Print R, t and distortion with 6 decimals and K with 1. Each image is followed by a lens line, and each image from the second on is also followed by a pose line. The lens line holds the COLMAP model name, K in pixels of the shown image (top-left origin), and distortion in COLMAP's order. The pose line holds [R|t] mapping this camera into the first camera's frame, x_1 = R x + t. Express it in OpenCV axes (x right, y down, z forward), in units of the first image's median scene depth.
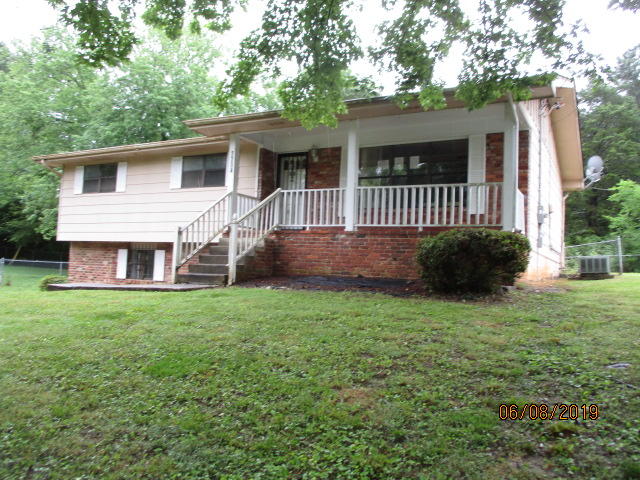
lens RADIAL K [[534.4, 0, 321.0], [0, 534.4, 248.4], [0, 0, 1]] dist [0.000915, -0.001029]
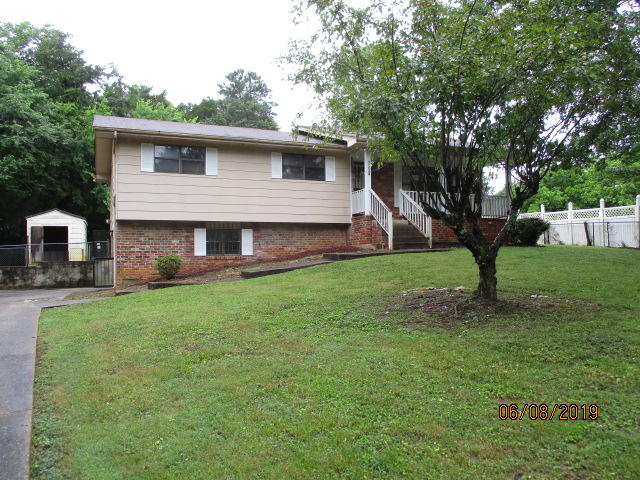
lens RADIAL K [[534.4, 0, 321.0], [0, 534.4, 248.4], [0, 0, 1]] dist [0.000915, -0.001029]
pose [[0.630626, -0.026280, 0.775642, -1.403597], [0.006310, 0.999567, 0.028736, 0.016484], [-0.776061, -0.013227, 0.630519, 0.179884]]
